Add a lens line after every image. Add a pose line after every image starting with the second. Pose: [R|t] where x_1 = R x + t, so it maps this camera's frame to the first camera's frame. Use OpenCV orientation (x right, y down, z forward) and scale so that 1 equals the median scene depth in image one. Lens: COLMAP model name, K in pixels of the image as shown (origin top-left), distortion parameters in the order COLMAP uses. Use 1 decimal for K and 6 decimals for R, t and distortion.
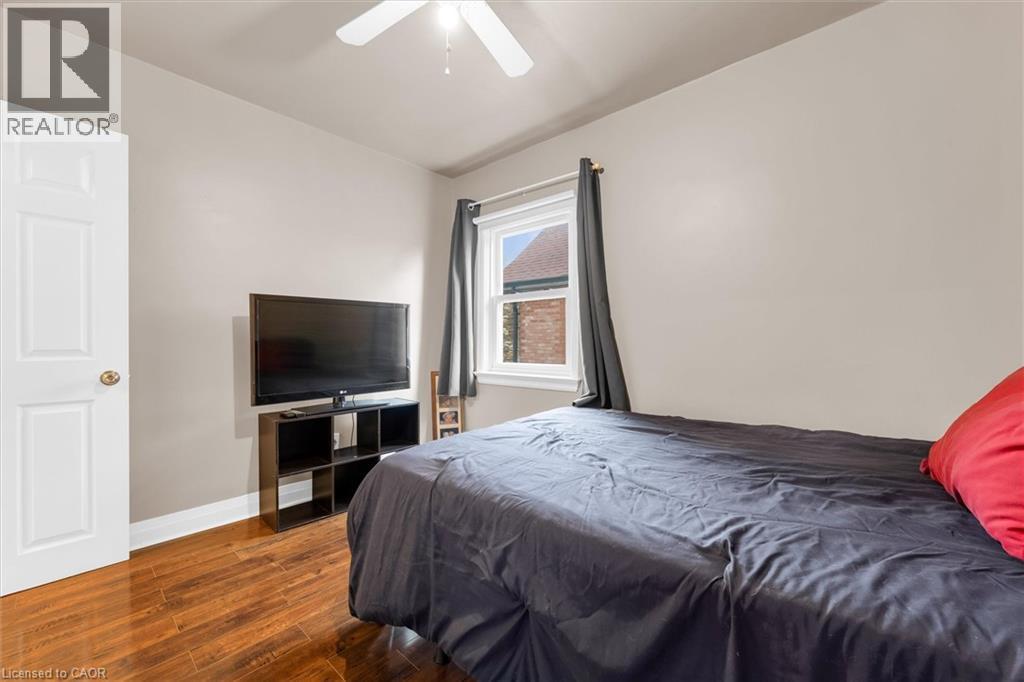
lens RADIAL K [[403.9, 0, 512.0], [0, 403.9, 341.0], [0, 0, 1]] dist [-0.000234, -0.000029]
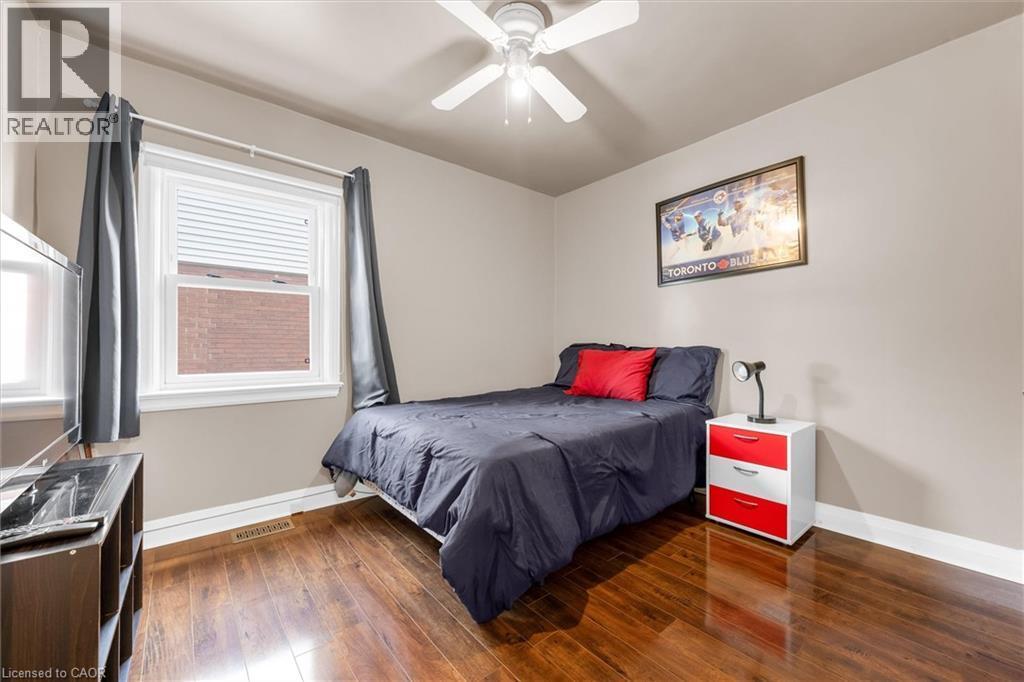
lens RADIAL K [[403.9, 0, 512.0], [0, 403.9, 341.0], [0, 0, 1]] dist [-0.000234, -0.000029]
pose [[0.152094, 0.009780, 0.988318, -0.728699], [-0.000012, 0.999951, -0.009893, 0.002899], [-0.988366, 0.001493, 0.152086, 0.430274]]
